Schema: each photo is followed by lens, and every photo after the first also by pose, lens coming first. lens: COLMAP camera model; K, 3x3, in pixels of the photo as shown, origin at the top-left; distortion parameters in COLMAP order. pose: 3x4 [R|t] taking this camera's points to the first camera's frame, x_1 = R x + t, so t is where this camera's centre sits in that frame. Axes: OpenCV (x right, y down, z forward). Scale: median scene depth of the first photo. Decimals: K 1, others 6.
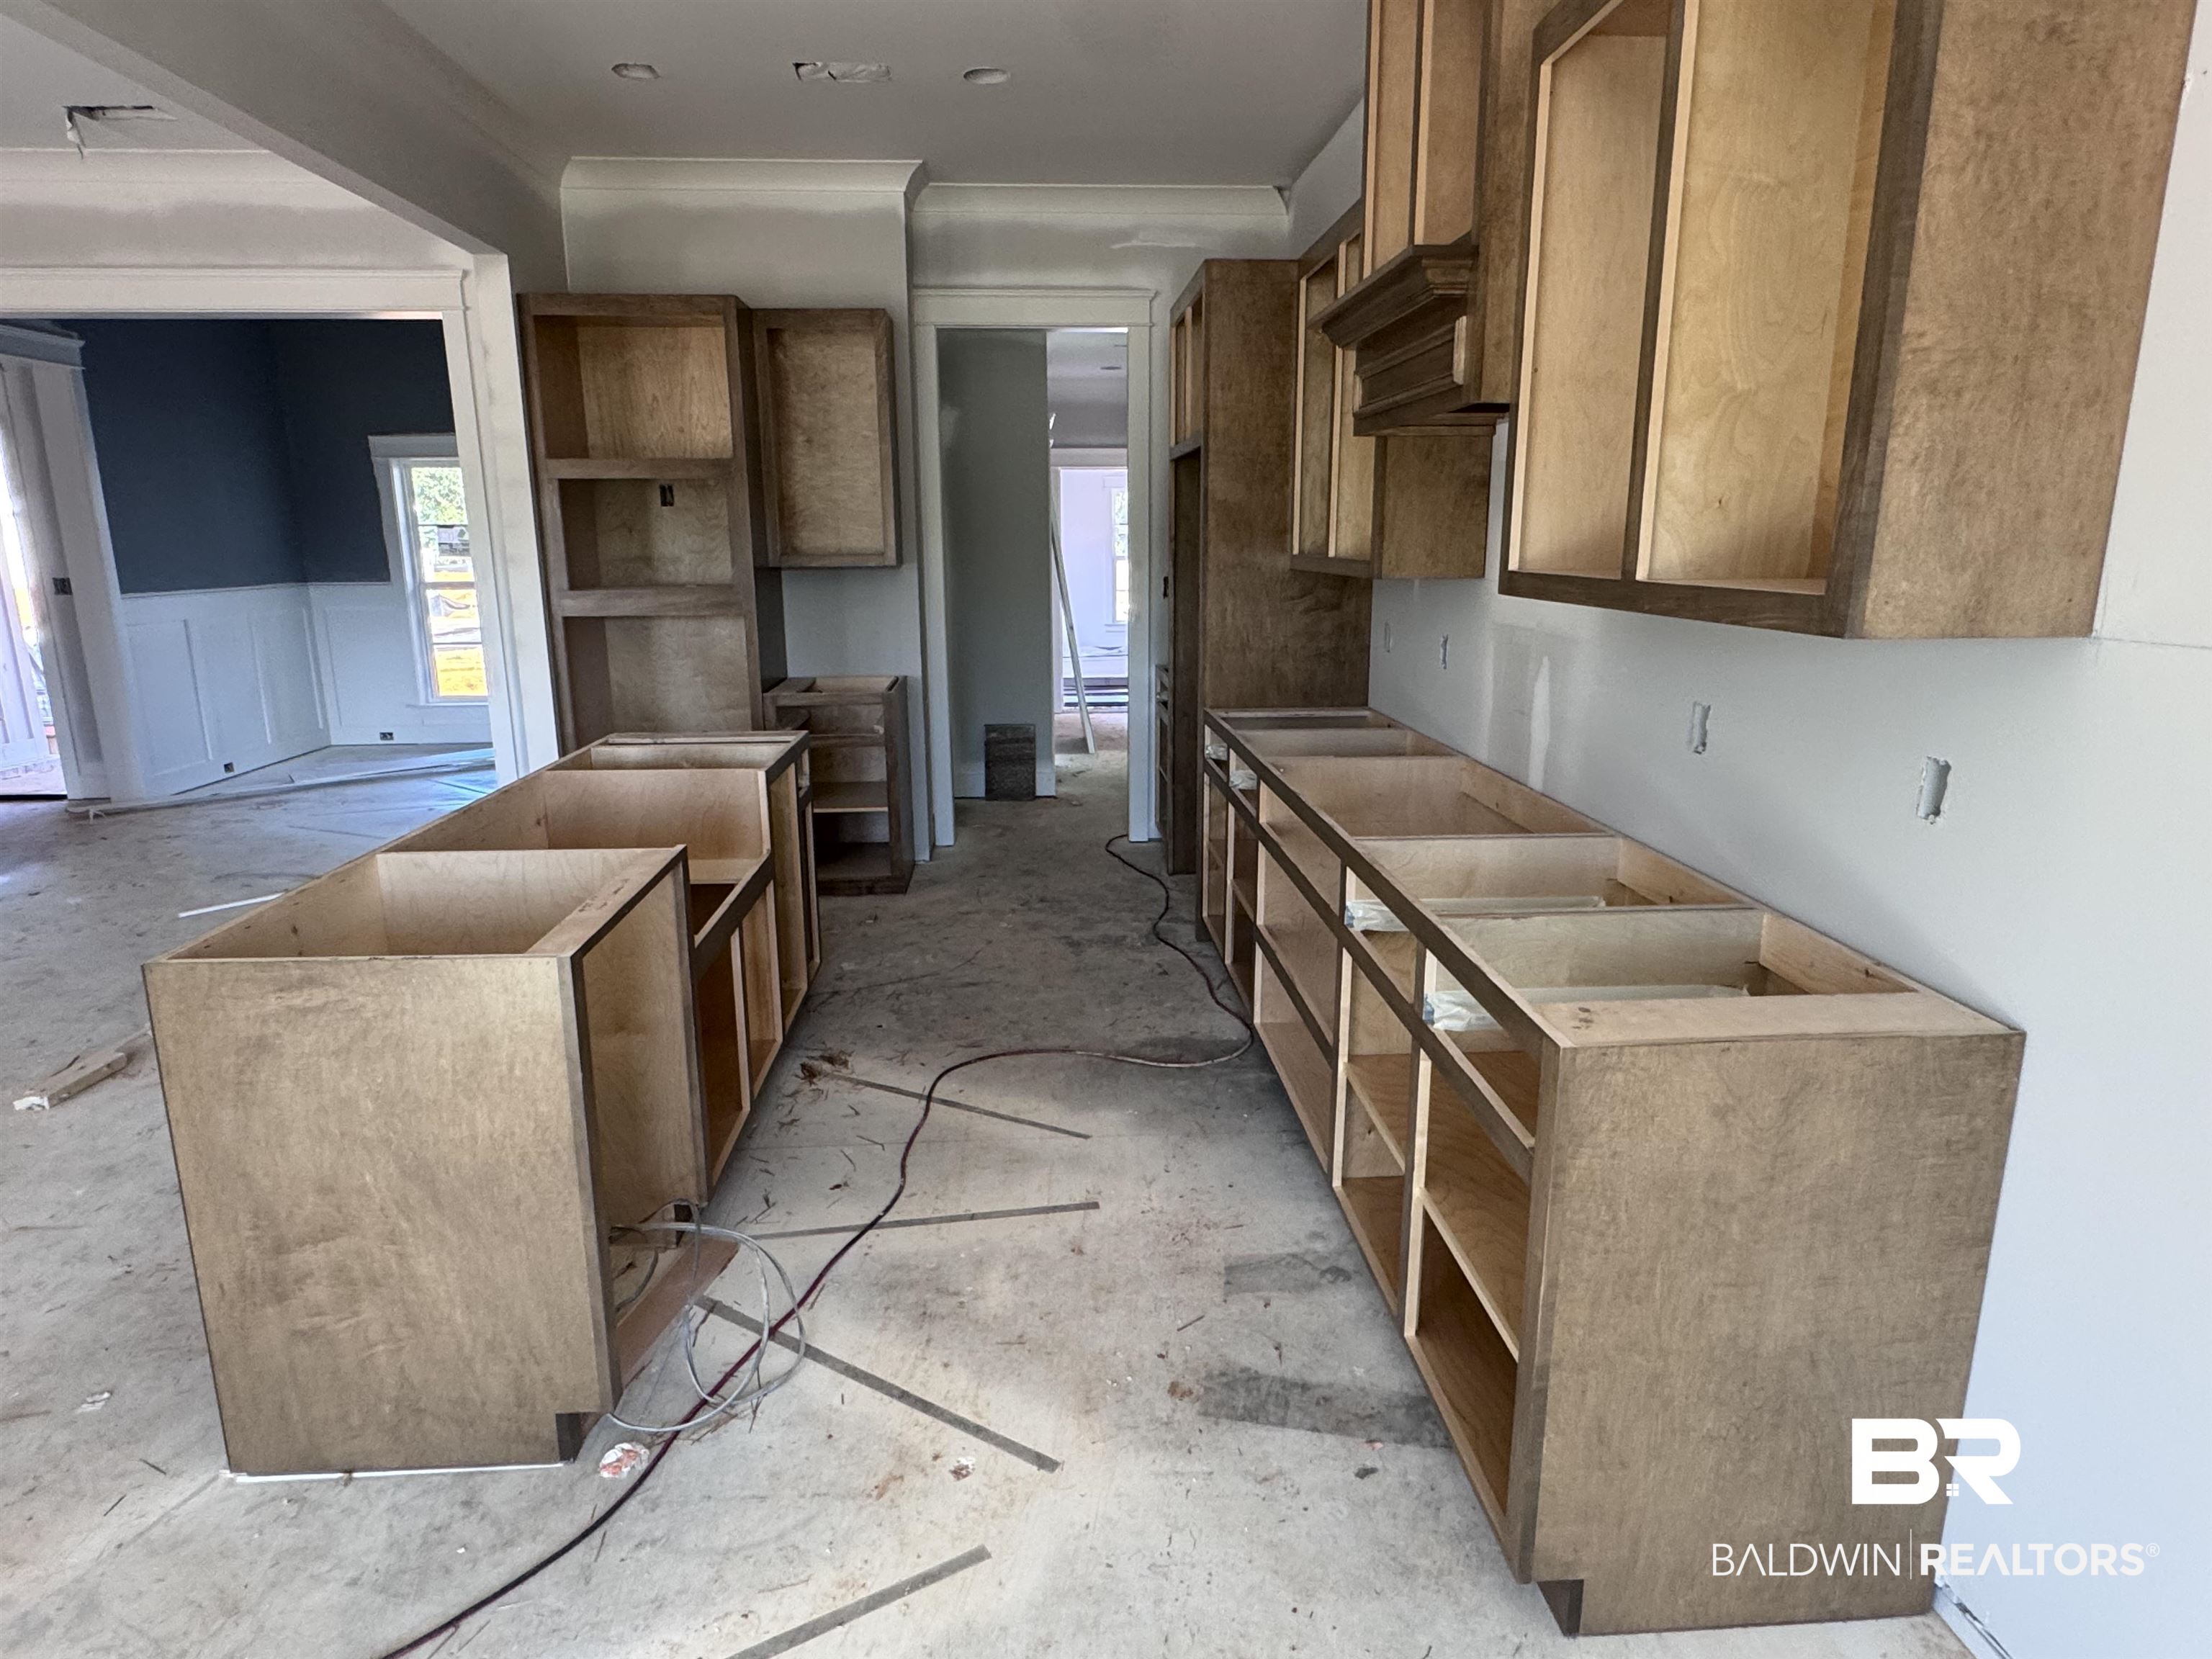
lens RADIAL K [[1272.8, 0, 1103.0], [0, 1272.8, 823.7], [0, 0, 1]] dist [0.001081, -0.000410]
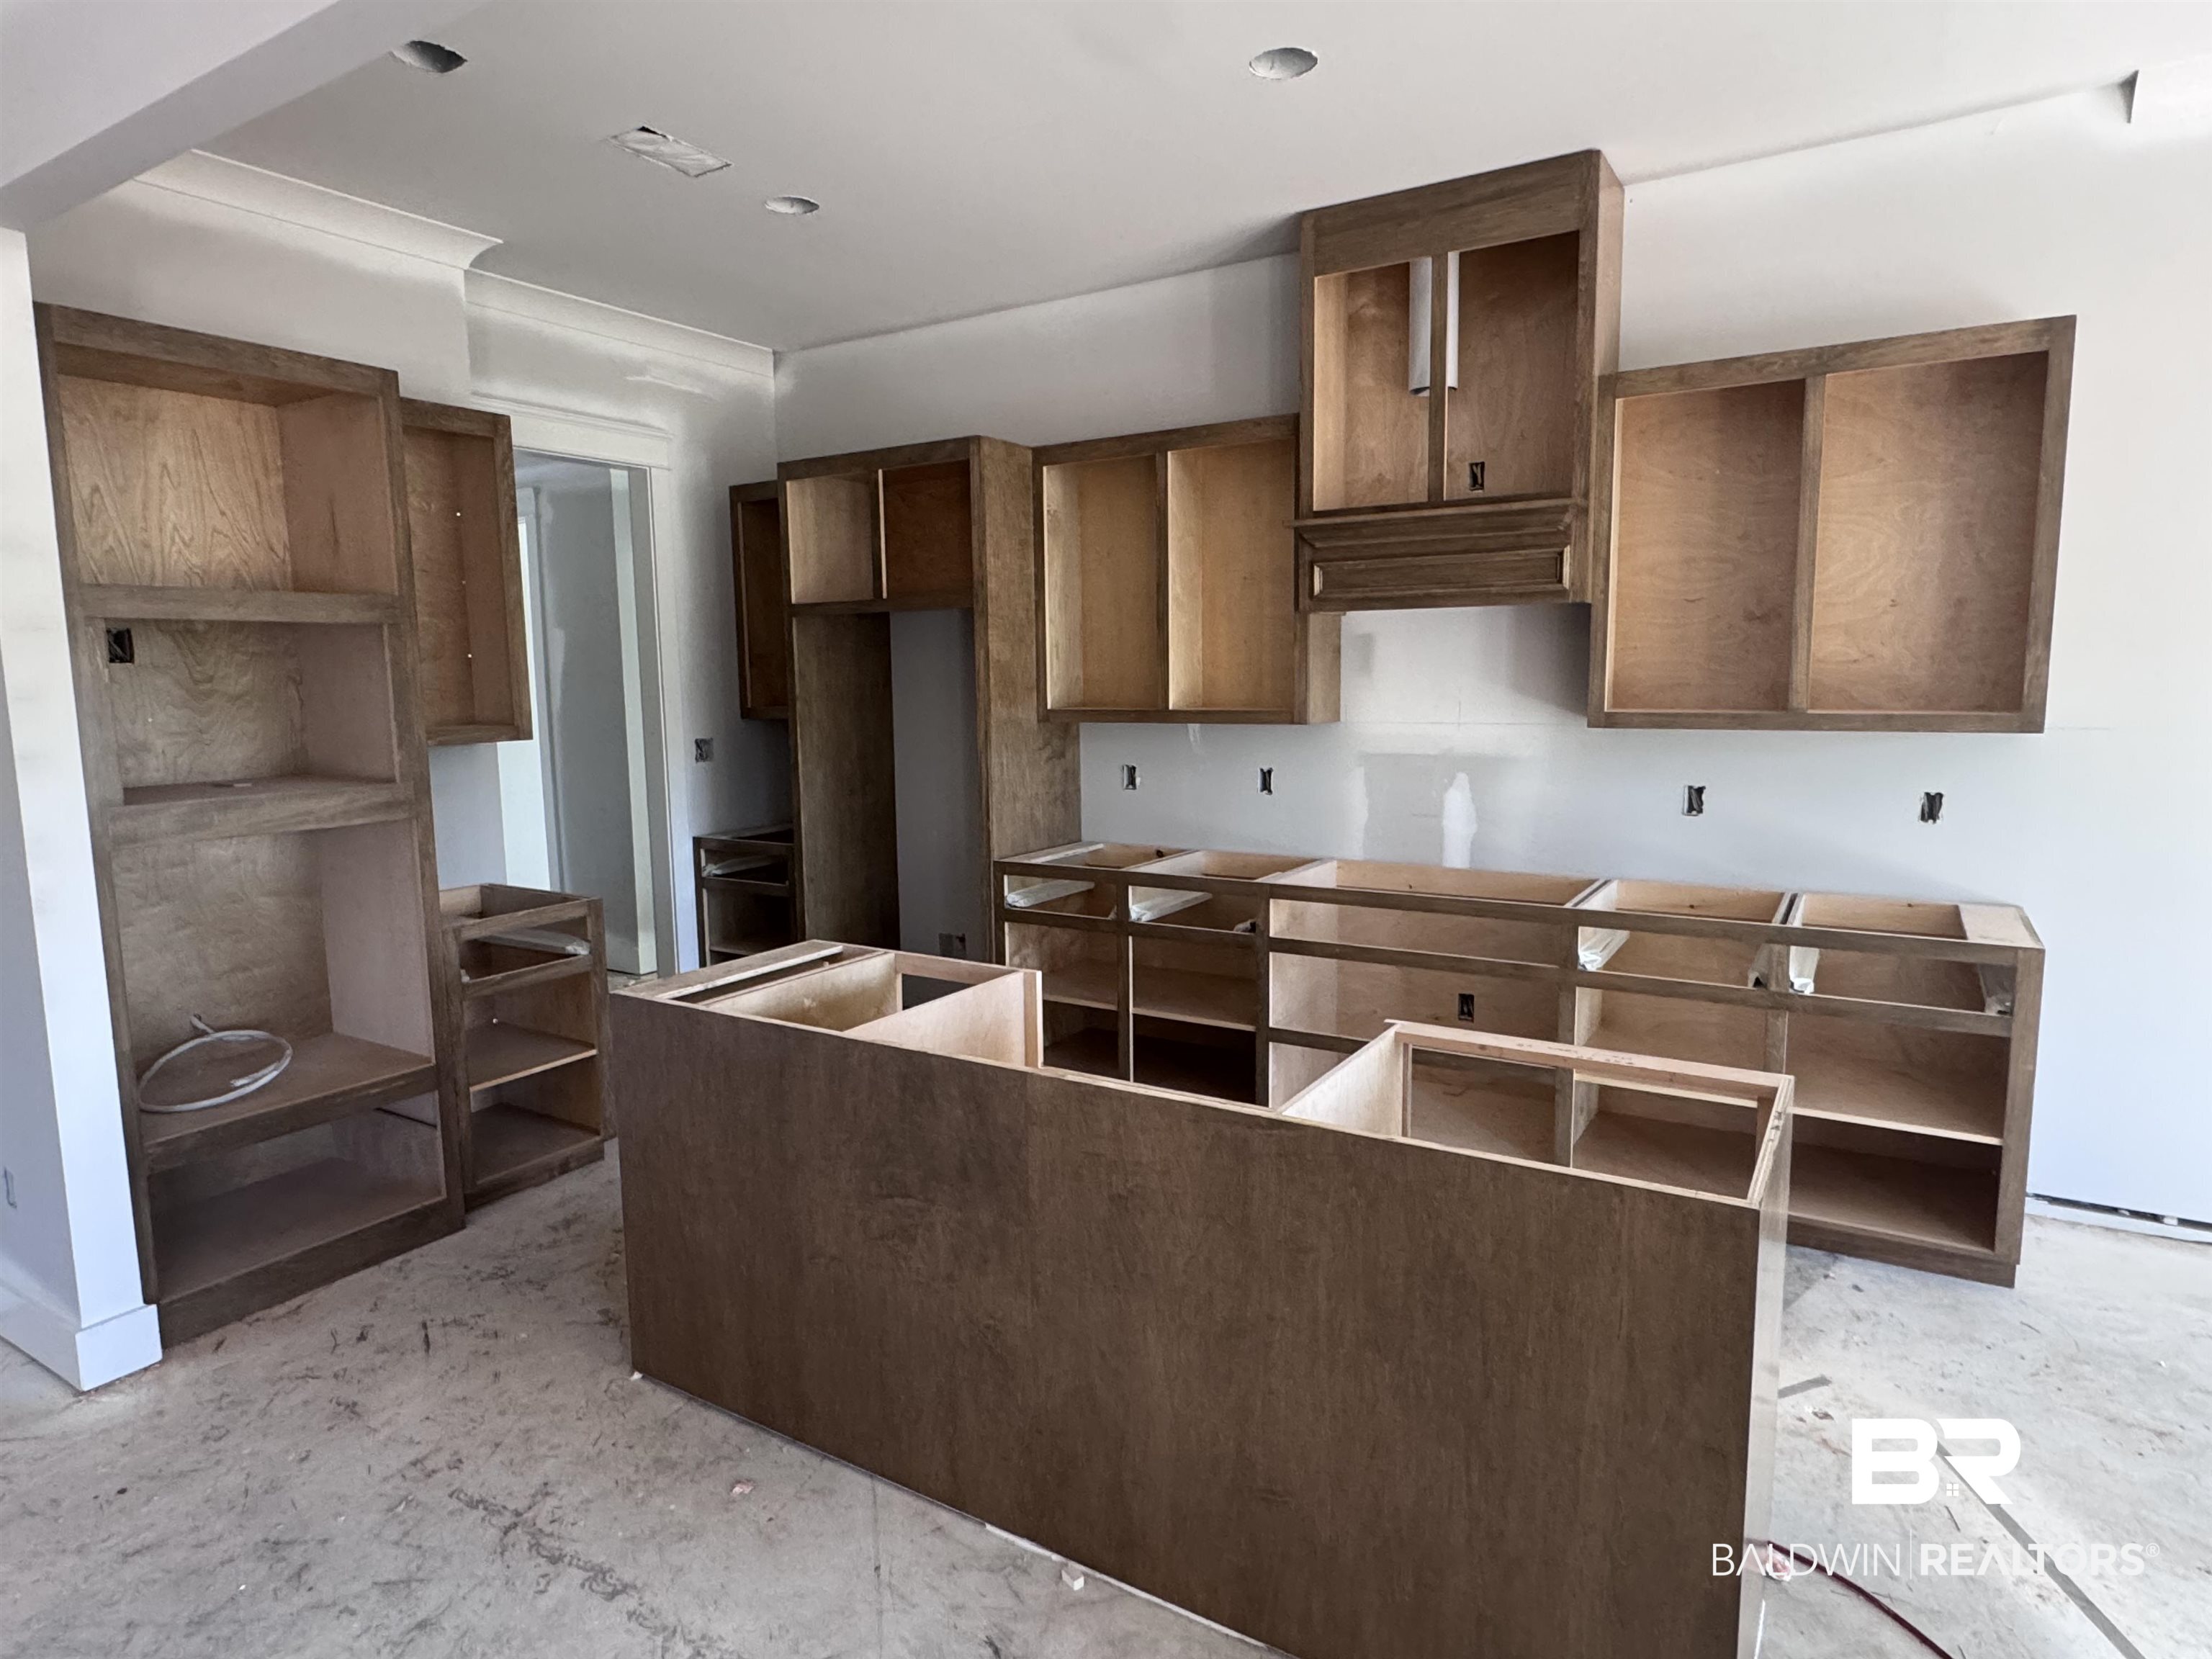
lens RADIAL K [[1272.8, 0, 1105.4], [0, 1272.8, 822.6], [0, 0, 1]] dist [0.001081, -0.000410]
pose [[0.580616, -0.099060, 0.808129, -0.688113], [0.192607, 0.981109, -0.018118, -0.085494], [-0.791068, 0.166171, 0.588727, 0.331123]]
